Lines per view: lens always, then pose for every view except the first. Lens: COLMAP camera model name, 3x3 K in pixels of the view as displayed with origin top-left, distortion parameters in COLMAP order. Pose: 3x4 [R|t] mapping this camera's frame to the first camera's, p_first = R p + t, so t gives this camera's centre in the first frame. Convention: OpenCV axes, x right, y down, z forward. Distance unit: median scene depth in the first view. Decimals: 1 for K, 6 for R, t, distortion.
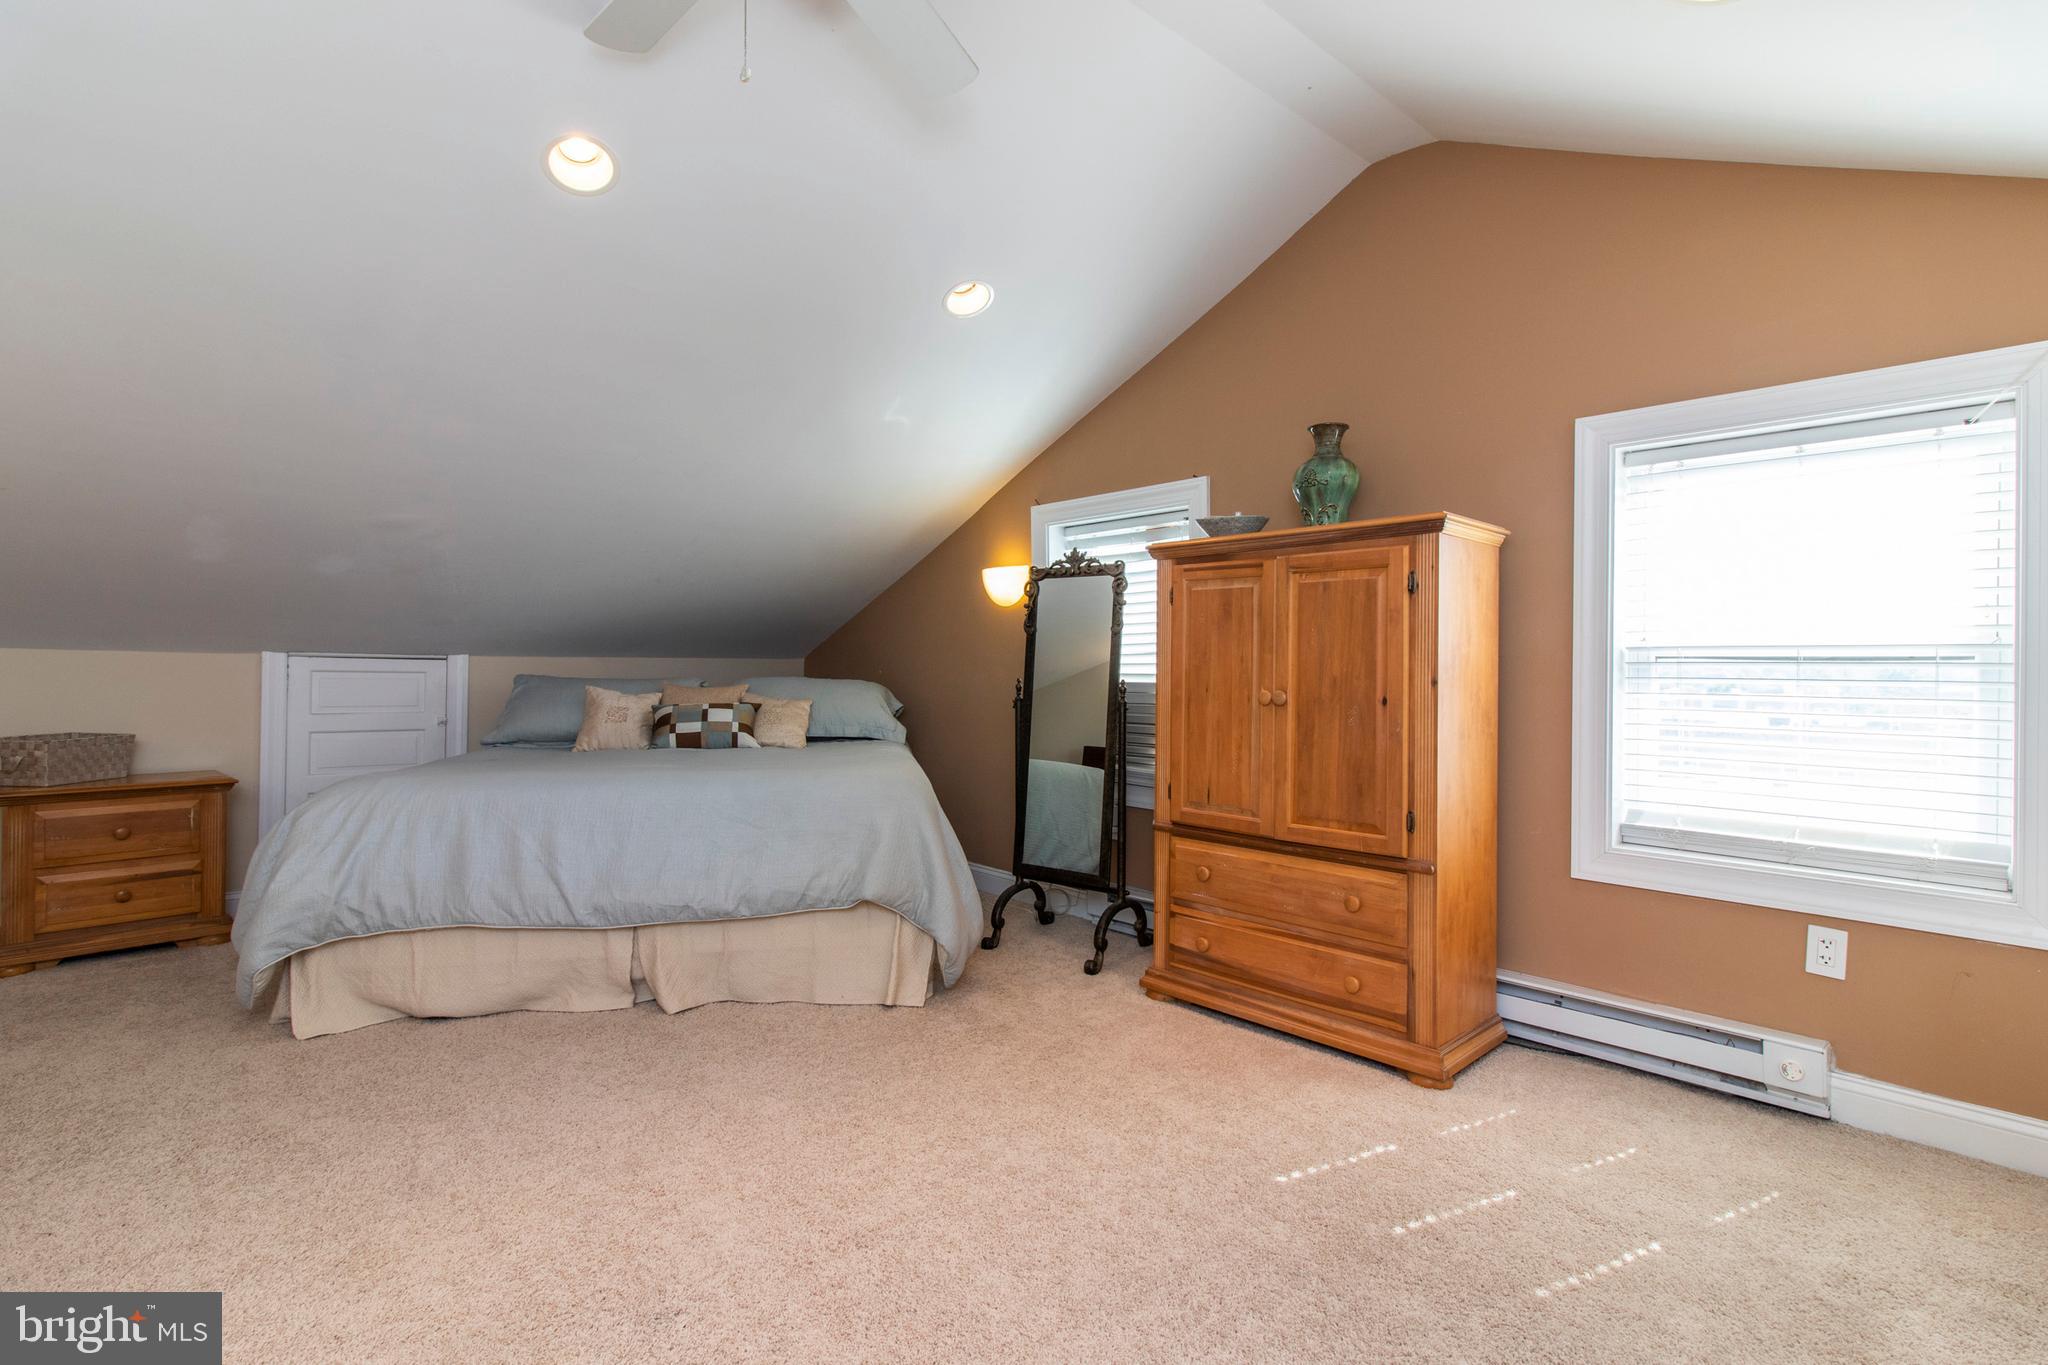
lens RADIAL K [[932.7, 0, 1025.6], [0, 932.7, 666.2], [0, 0, 1]] dist [0.001229, 0.000014]
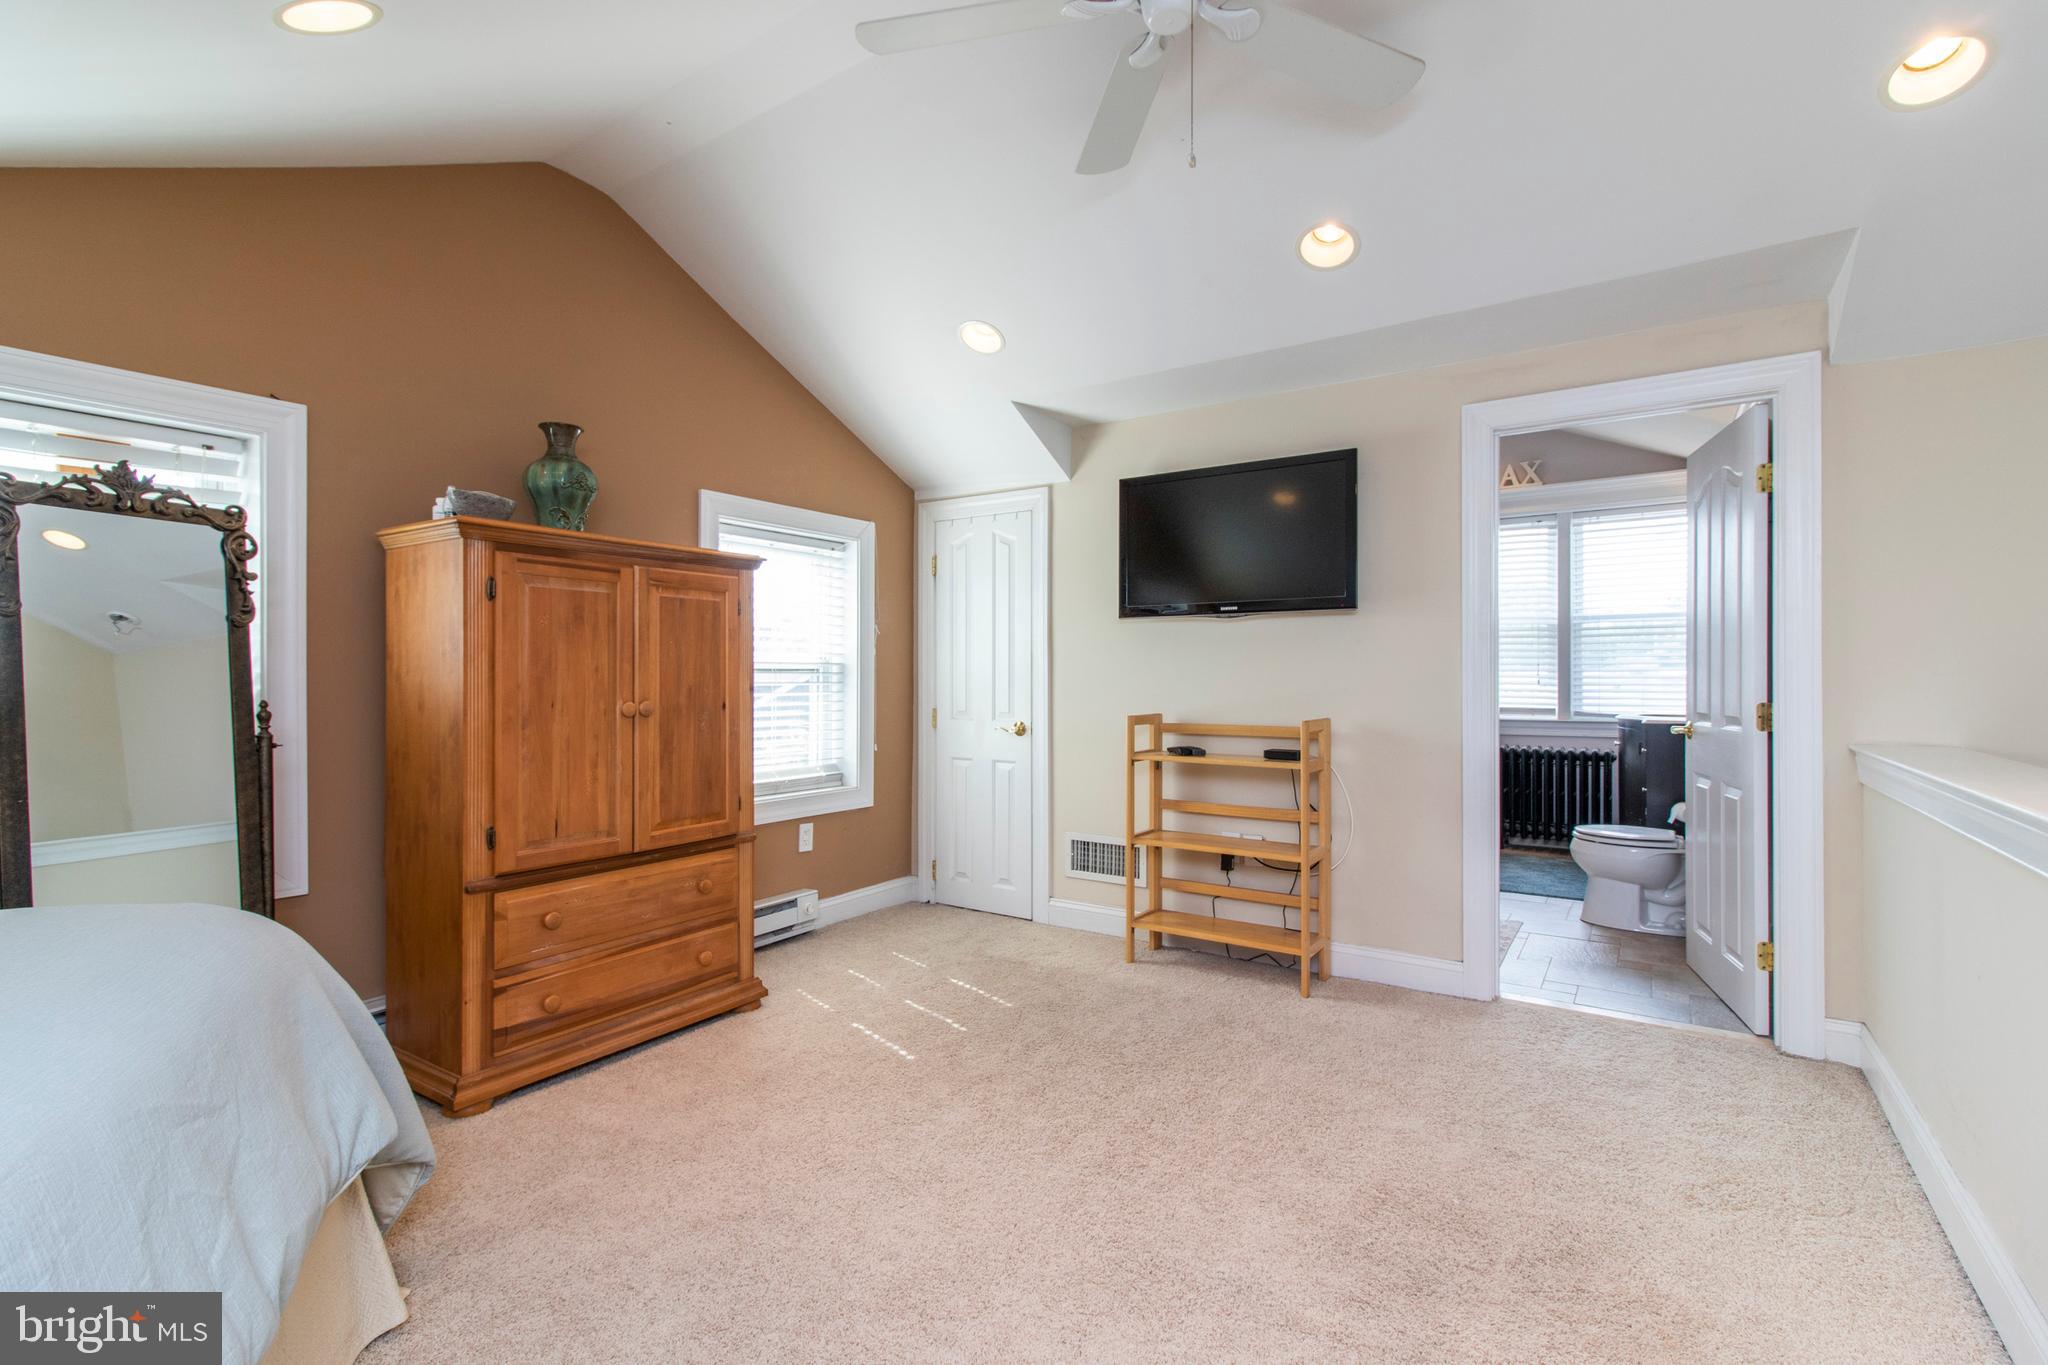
lens RADIAL K [[932.7, 0, 1025.6], [0, 932.7, 666.2], [0, 0, 1]] dist [0.001229, 0.000014]
pose [[-0.207207, 0.000470, 0.978297, -0.761583], [-0.002676, 0.999996, -0.001047, -0.011229], [-0.978293, -0.002835, -0.207205, 0.779605]]
